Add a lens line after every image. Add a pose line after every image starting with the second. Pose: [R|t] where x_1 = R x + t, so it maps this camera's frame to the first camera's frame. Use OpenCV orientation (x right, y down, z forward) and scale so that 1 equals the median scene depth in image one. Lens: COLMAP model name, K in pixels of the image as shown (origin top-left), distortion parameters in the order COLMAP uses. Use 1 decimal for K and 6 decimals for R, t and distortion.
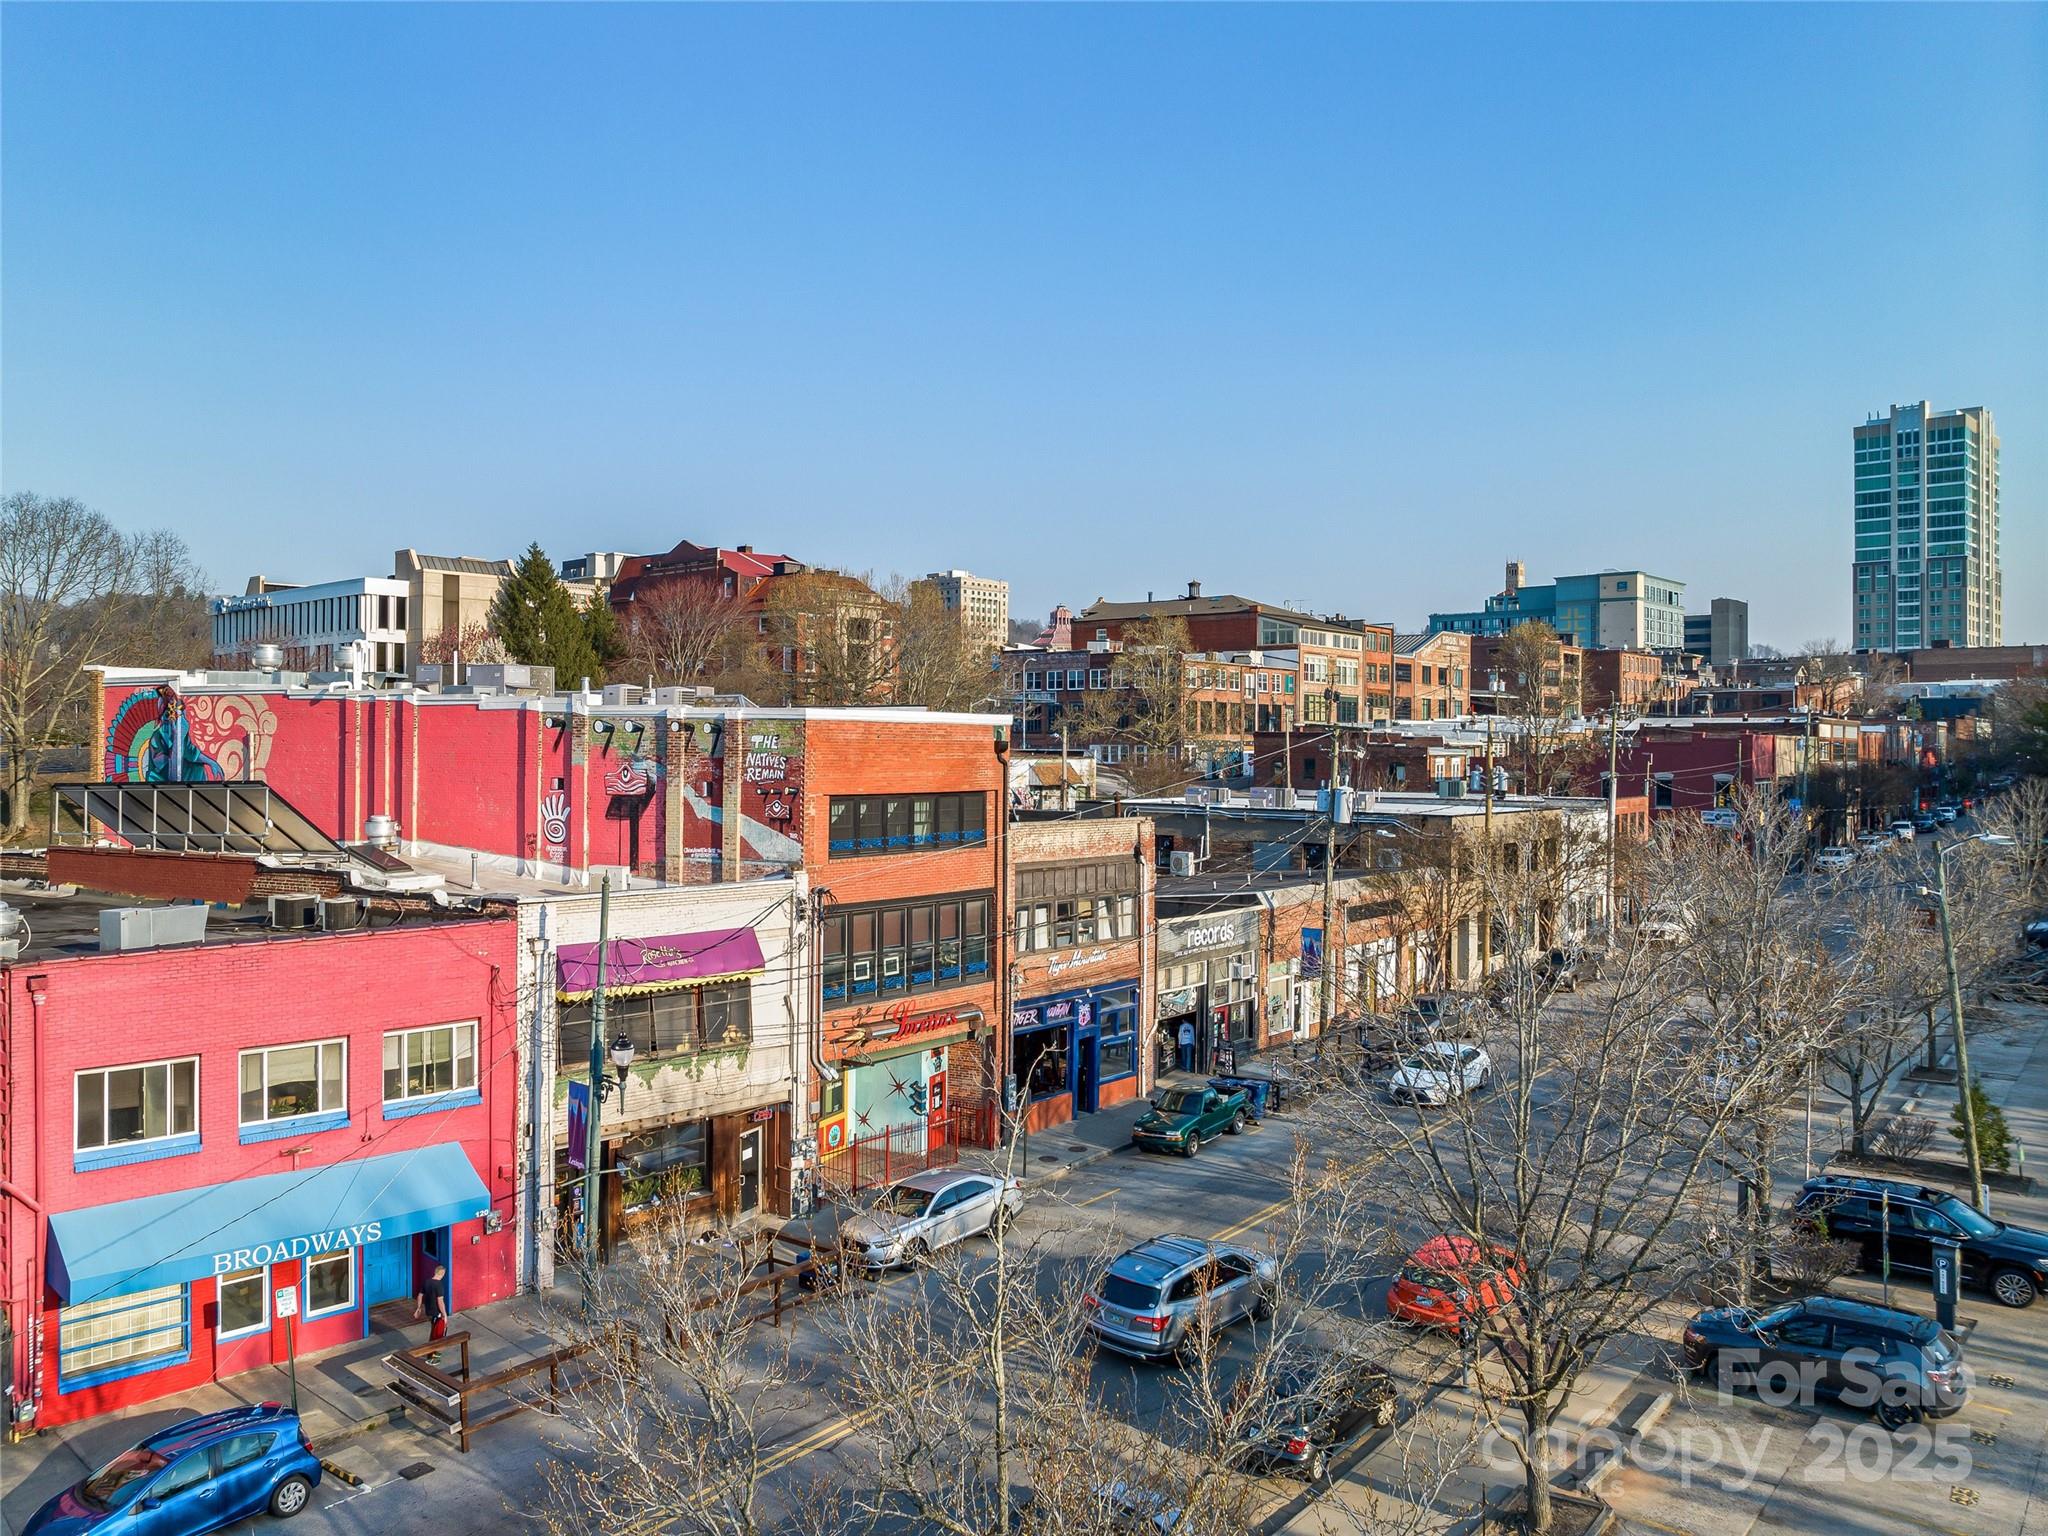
lens RADIAL K [[1506.6, 0, 980.6], [0, 1506.6, 733.4], [0, 0, 1]] dist [-0.033489, -0.001557]
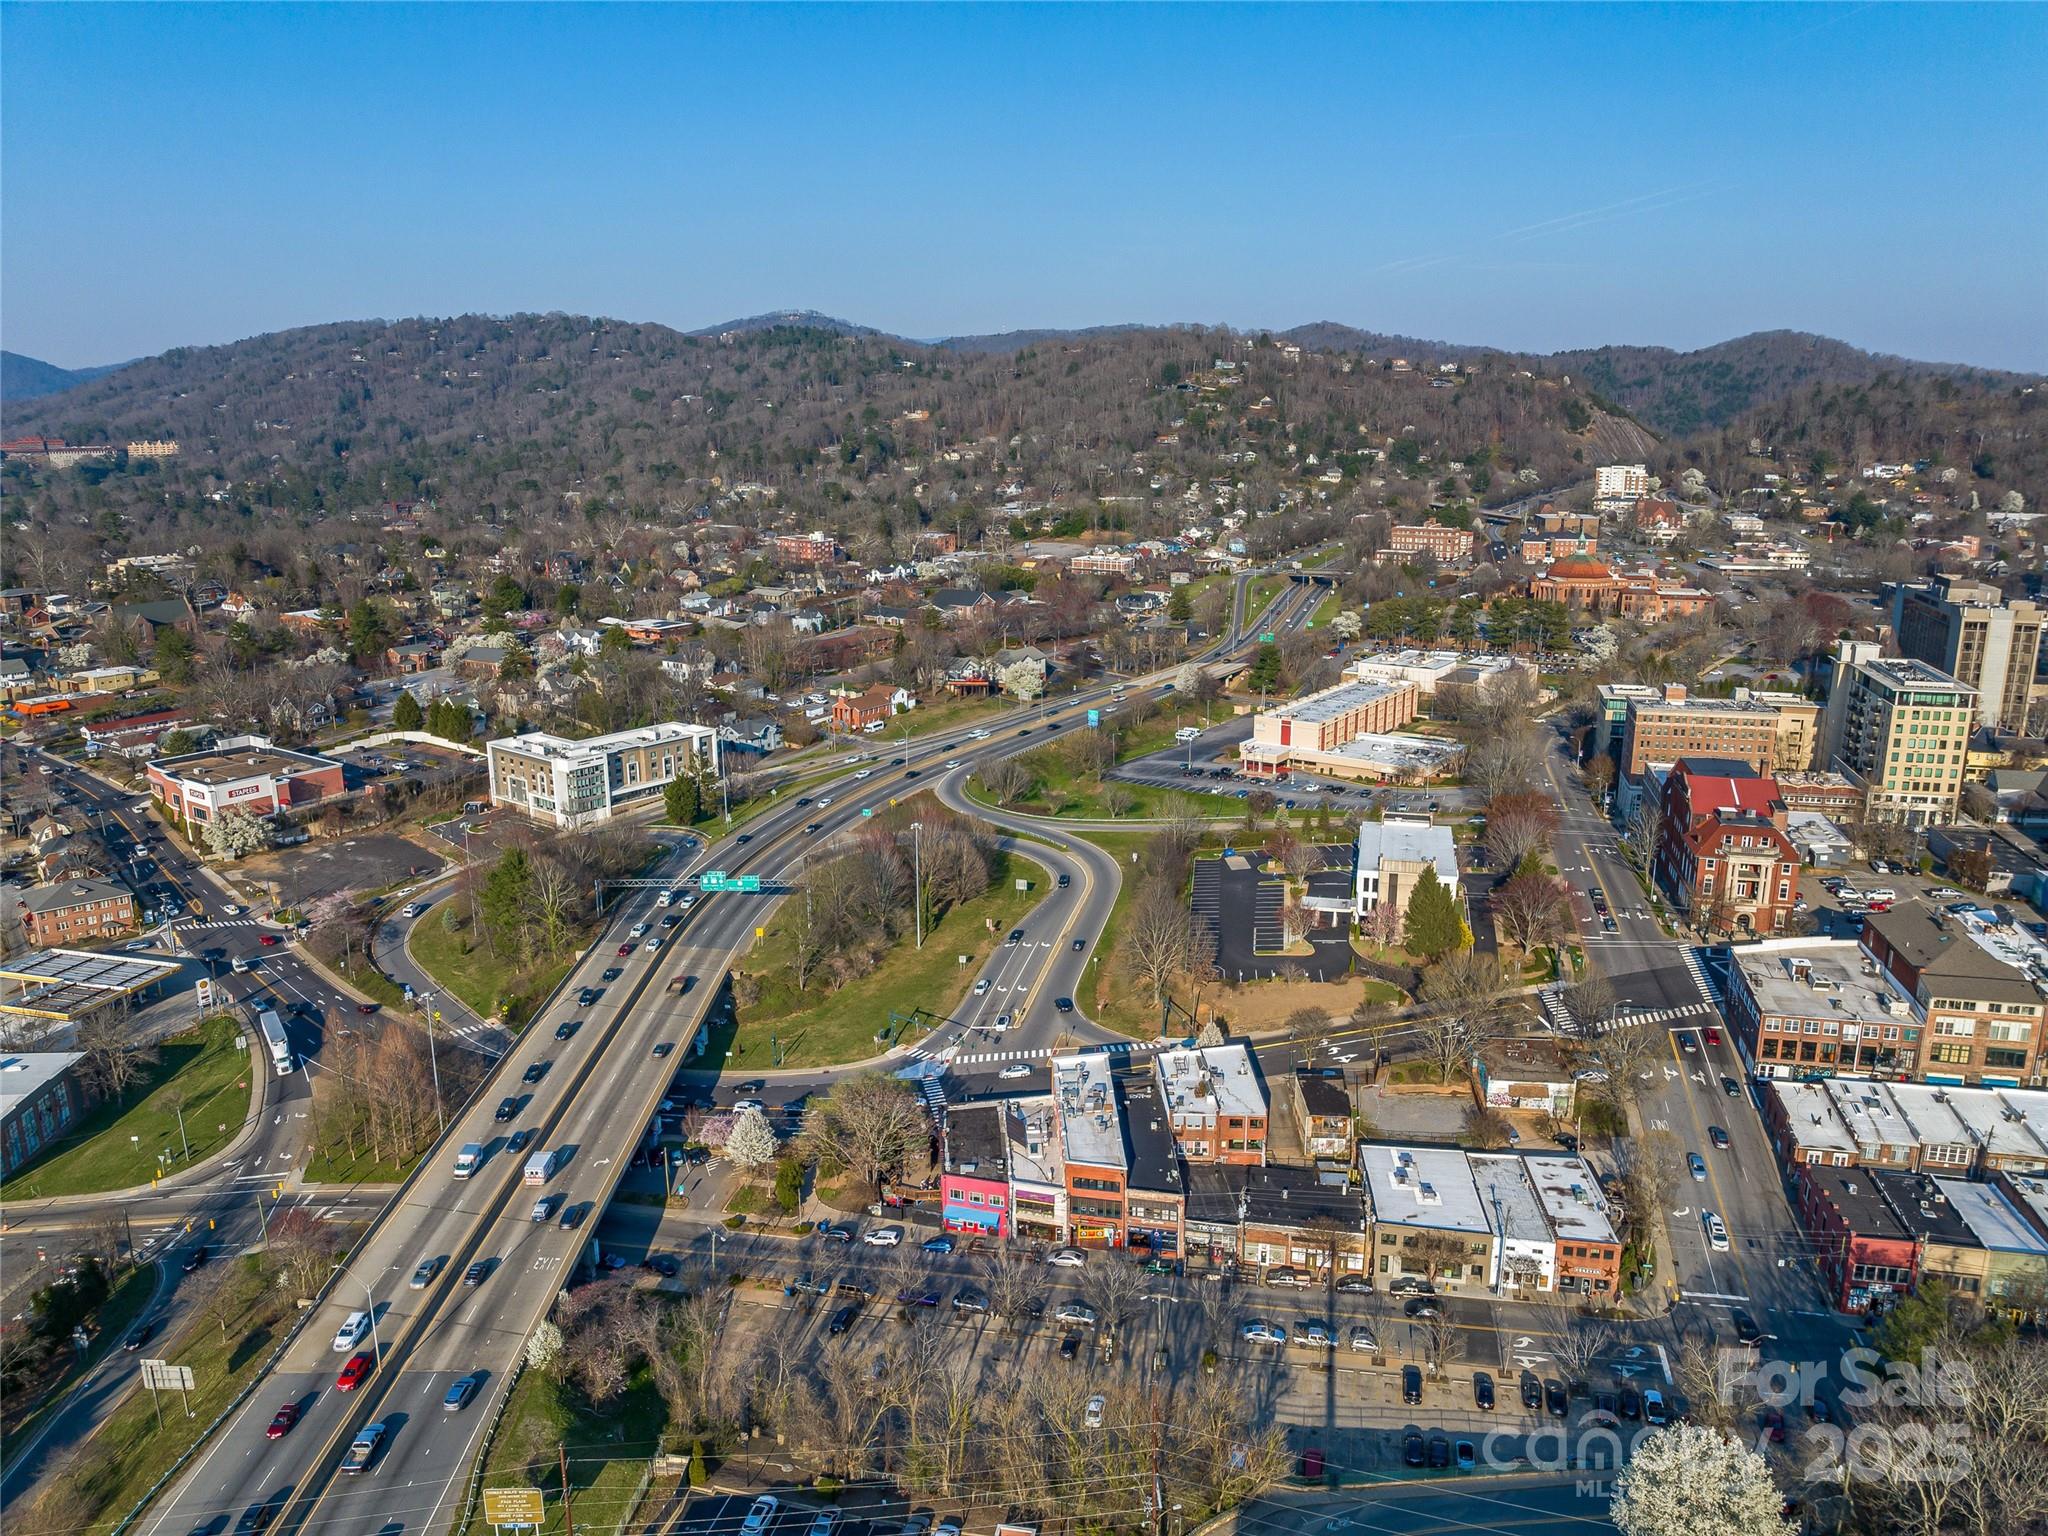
lens RADIAL K [[1443.8, 0, 1033.2], [0, 1443.8, 764.6], [0, 0, 1]] dist [-0.028441, -0.012794]
pose [[0.466369, 0.202230, -0.861164, 3.660209], [0.015845, 0.971451, 0.236710, -2.408344], [0.884448, -0.124039, 0.449850, -1.128067]]
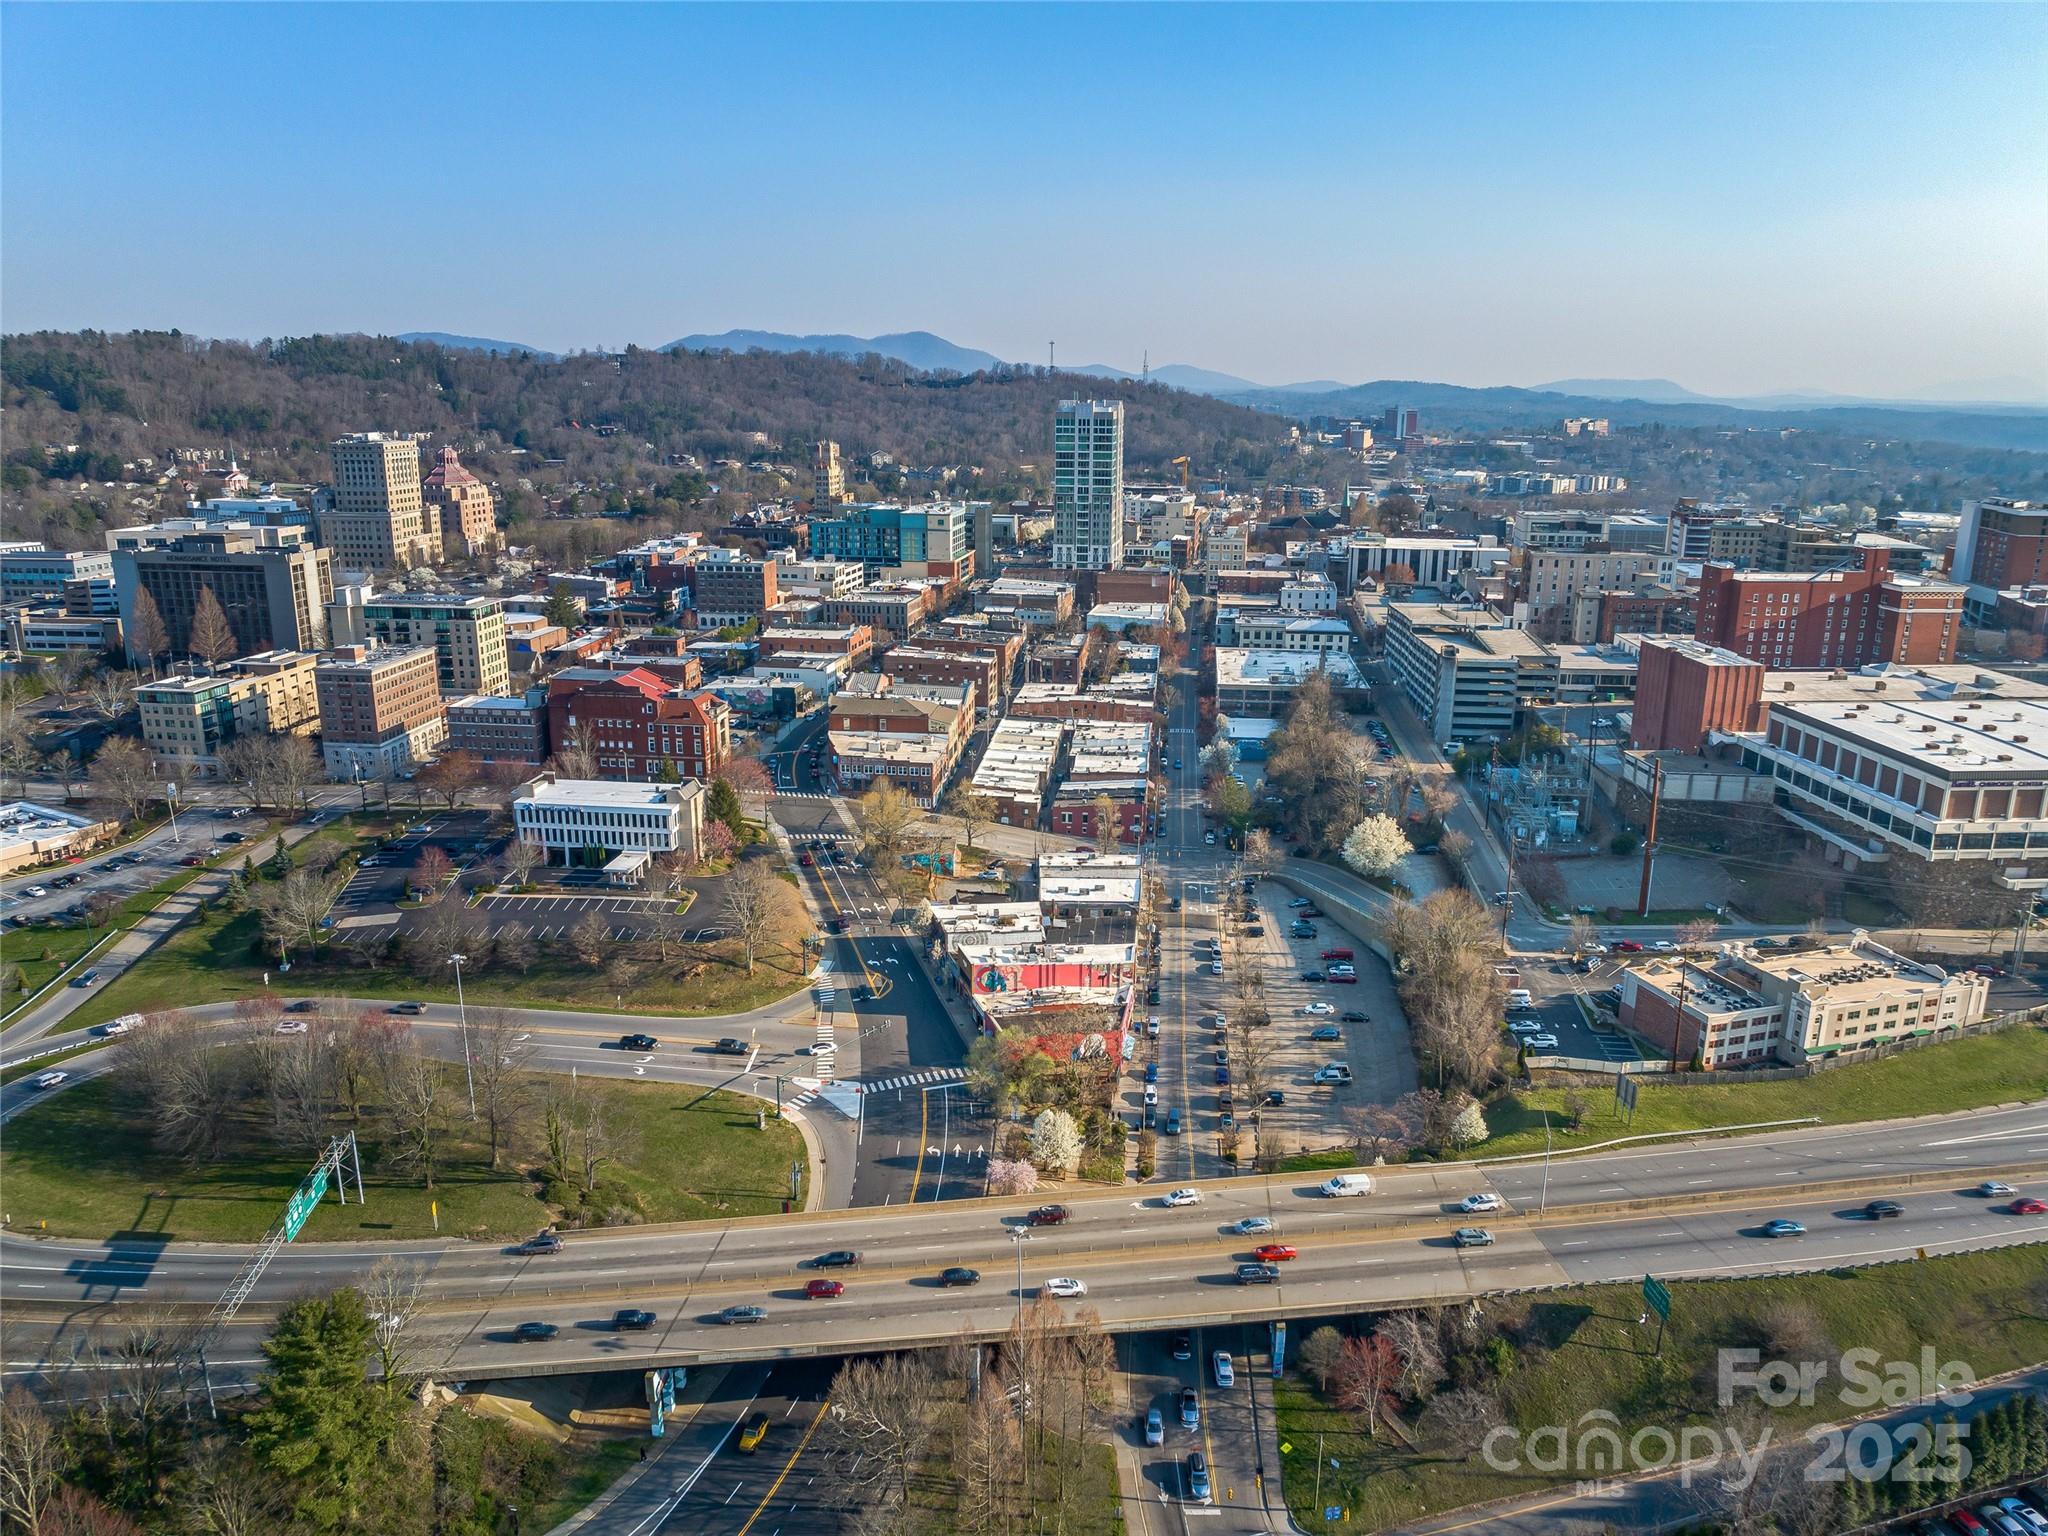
lens RADIAL K [[1443.8, 0, 1033.2], [0, 1443.8, 764.6], [0, 0, 1]] dist [-0.028441, -0.012794]
pose [[0.823039, -0.146731, 0.548704, -3.714396], [-0.005437, 0.963976, 0.265935, -2.457116], [-0.567958, -0.221858, 0.792592, -3.504721]]
